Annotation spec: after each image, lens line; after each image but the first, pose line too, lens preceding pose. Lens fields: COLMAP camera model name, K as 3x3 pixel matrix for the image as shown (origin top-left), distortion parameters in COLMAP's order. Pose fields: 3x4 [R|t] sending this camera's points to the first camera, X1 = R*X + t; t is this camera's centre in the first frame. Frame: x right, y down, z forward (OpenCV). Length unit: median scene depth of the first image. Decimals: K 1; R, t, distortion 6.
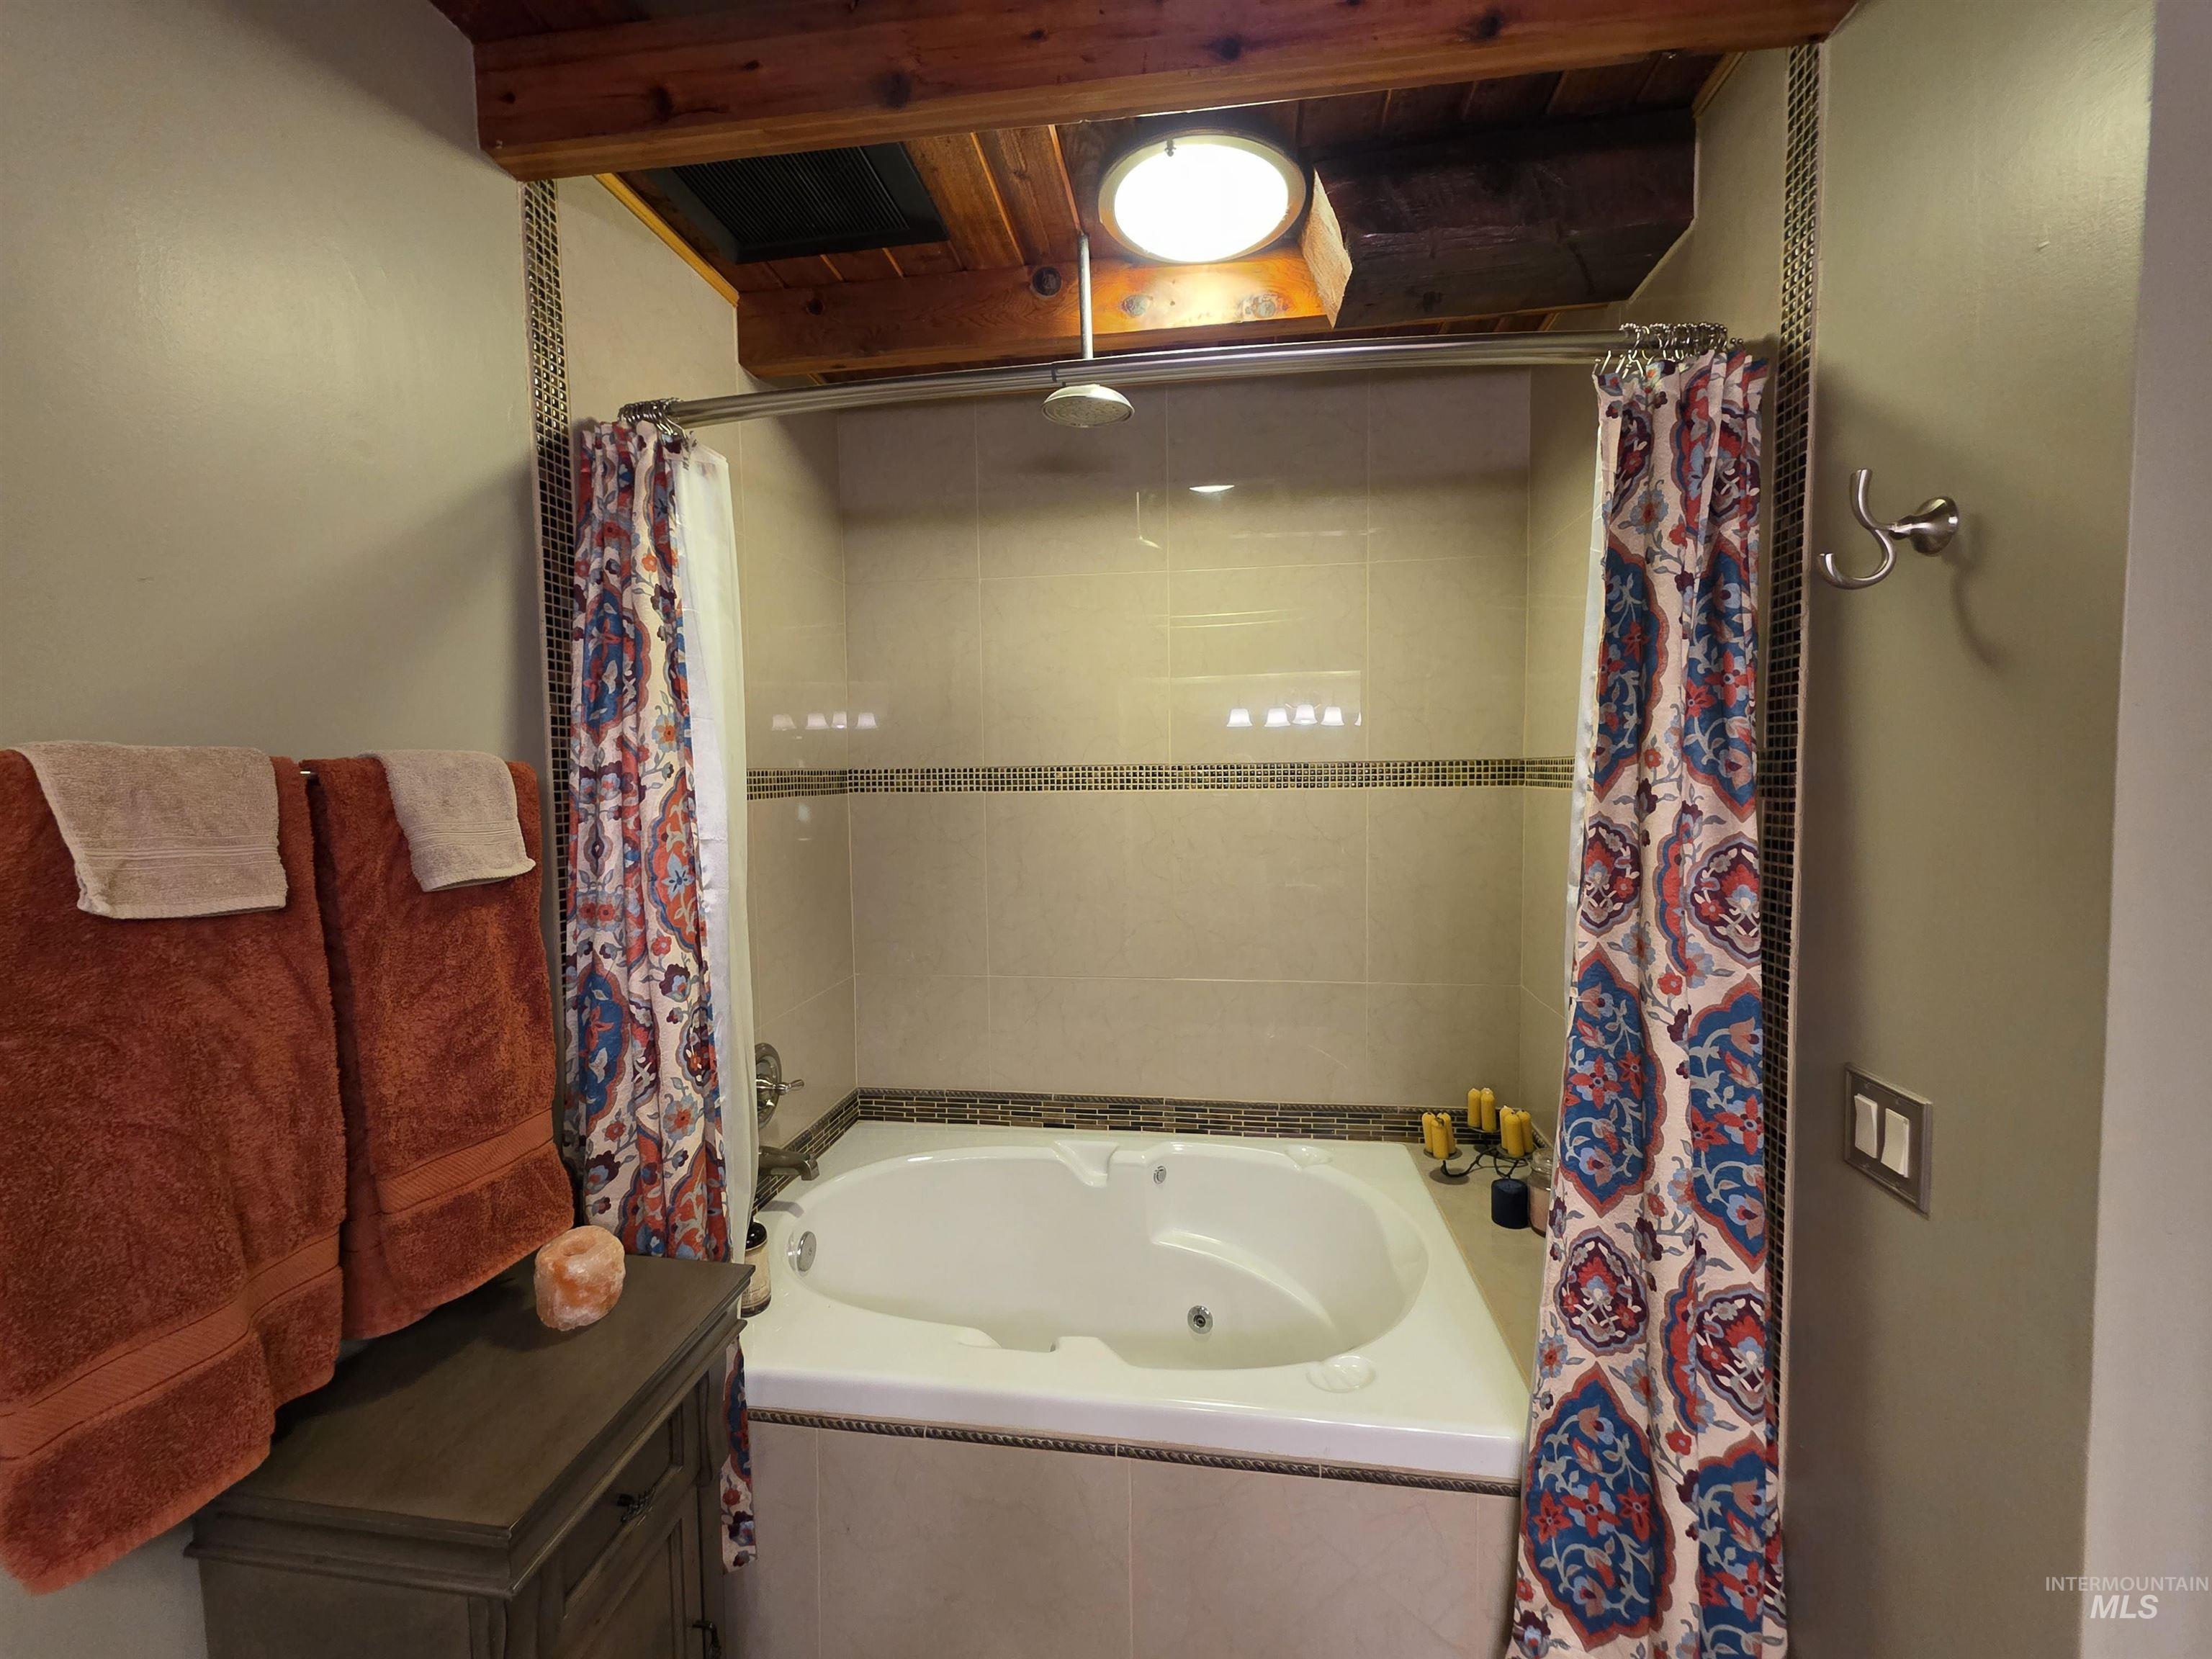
lens RADIAL K [[882.7, 0, 1105.8], [0, 882.7, 819.4], [0, 0, 1]] dist [0.002646, 0.000022]
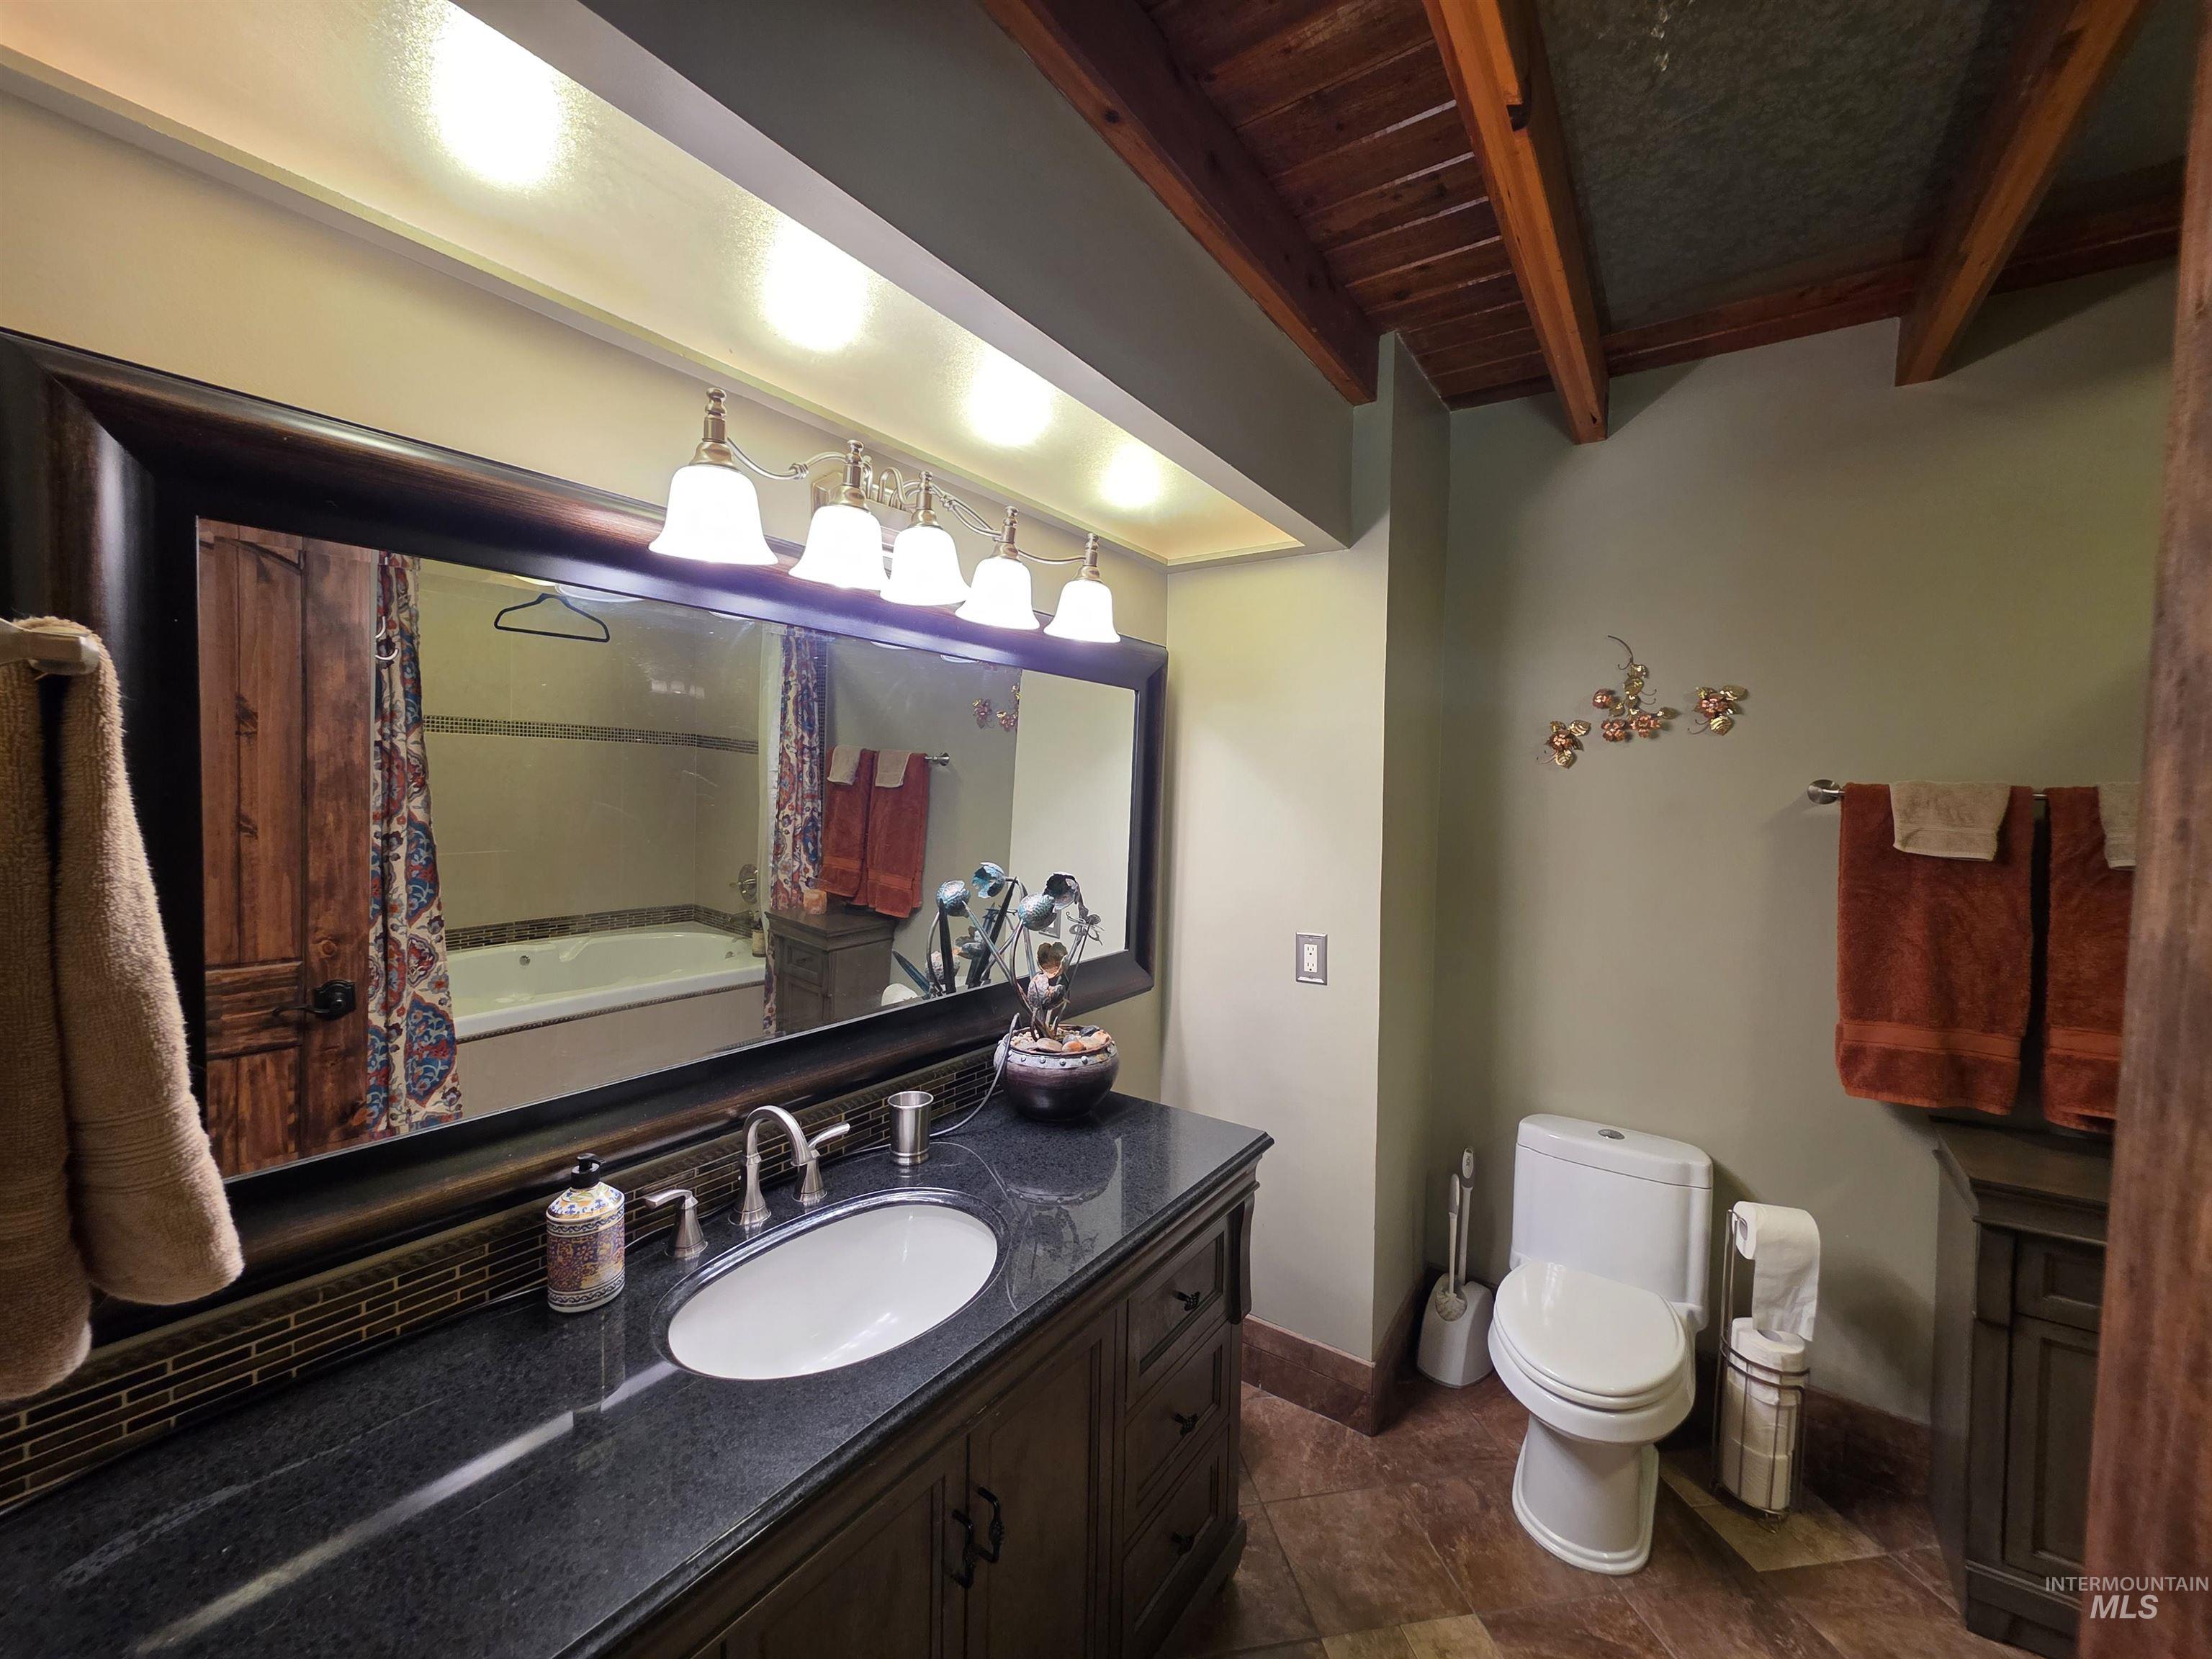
lens RADIAL K [[882.7, 0, 1103.6], [0, 882.7, 817.6], [0, 0, 1]] dist [0.002646, 0.000022]
pose [[-0.449304, 0.036215, -0.892645, 1.820074], [-0.060324, 0.995668, 0.070758, -0.020619], [0.891340, 0.085640, -0.445173, 0.080832]]
